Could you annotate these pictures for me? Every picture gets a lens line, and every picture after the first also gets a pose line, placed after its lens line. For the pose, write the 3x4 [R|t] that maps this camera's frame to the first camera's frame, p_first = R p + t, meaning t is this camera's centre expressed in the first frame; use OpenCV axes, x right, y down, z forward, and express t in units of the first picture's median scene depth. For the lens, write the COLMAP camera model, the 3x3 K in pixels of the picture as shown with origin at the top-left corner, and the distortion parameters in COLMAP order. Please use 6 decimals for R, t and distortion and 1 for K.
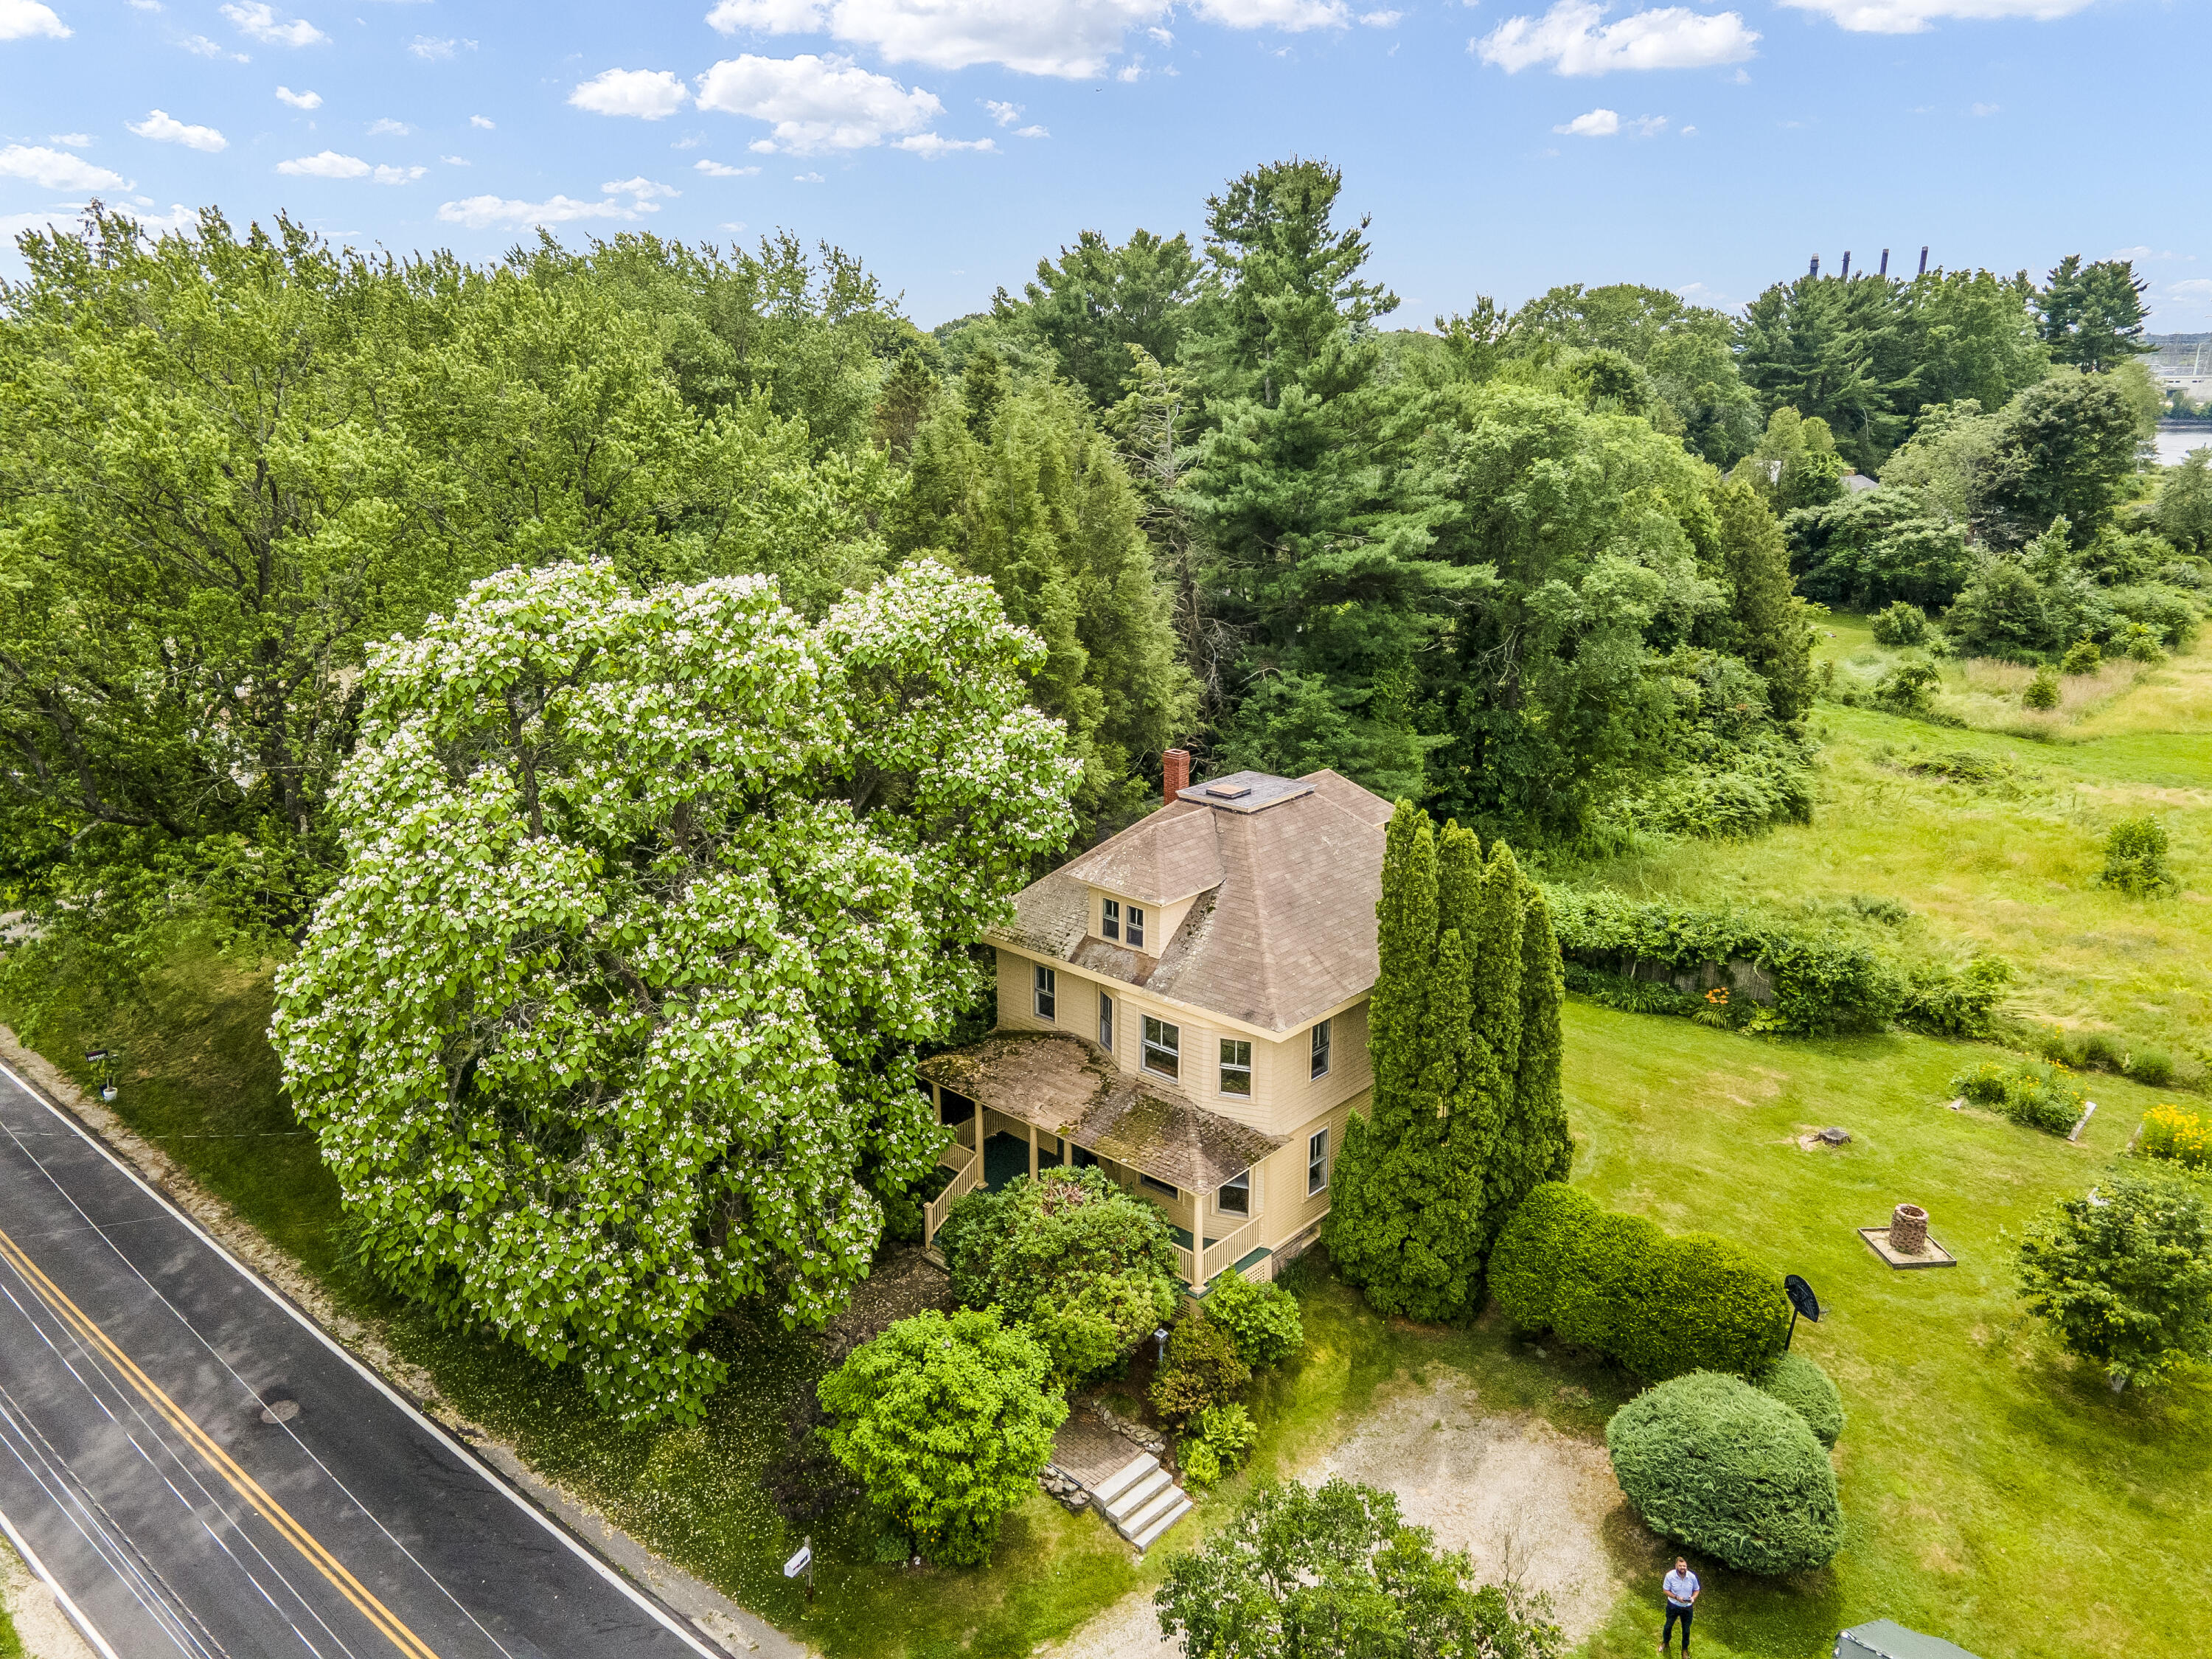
lens RADIAL K [[1592.5, 0, 1106.0], [0, 1592.5, 829.5], [0, 0, 1]] dist [0.032712, 0.008520]
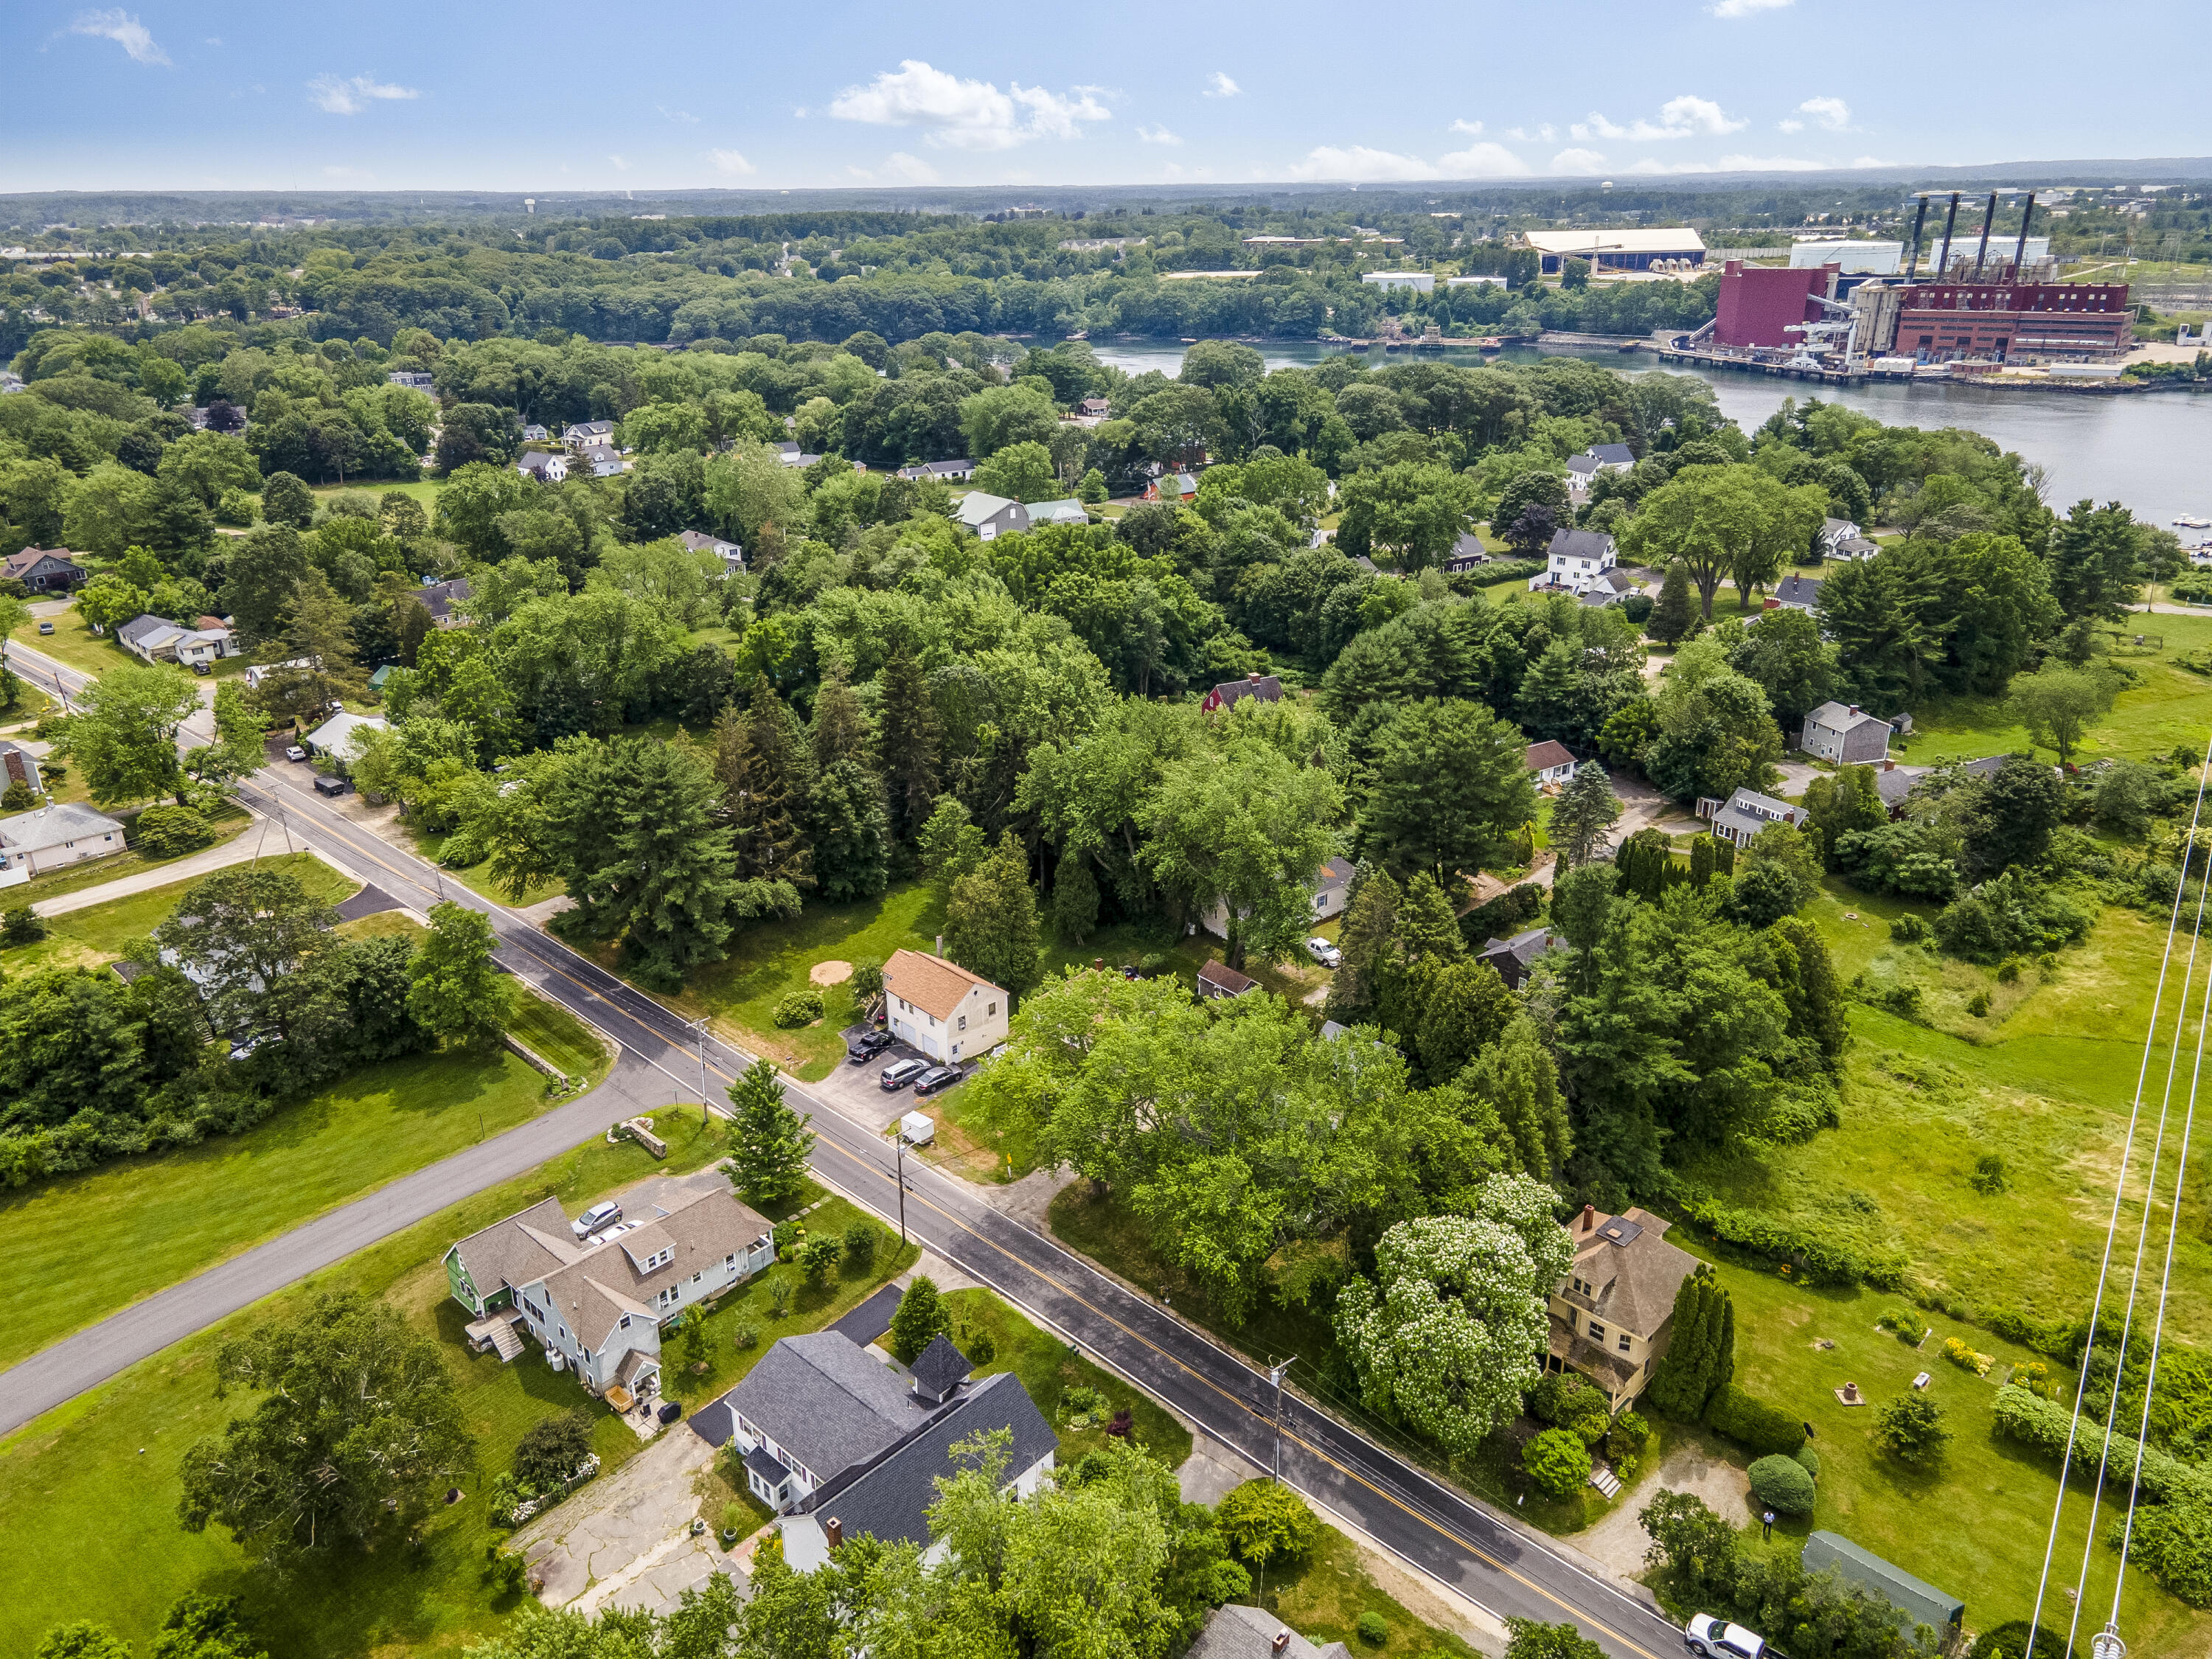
lens RADIAL K [[1592.5, 0, 1106.0], [0, 1592.5, 829.5], [0, 0, 1]] dist [0.032712, 0.008520]
pose [[0.999156, 0.012938, -0.038991, -0.799978], [-0.008983, 0.994954, 0.099934, -1.121104], [0.040087, -0.099499, 0.994230, -1.988586]]
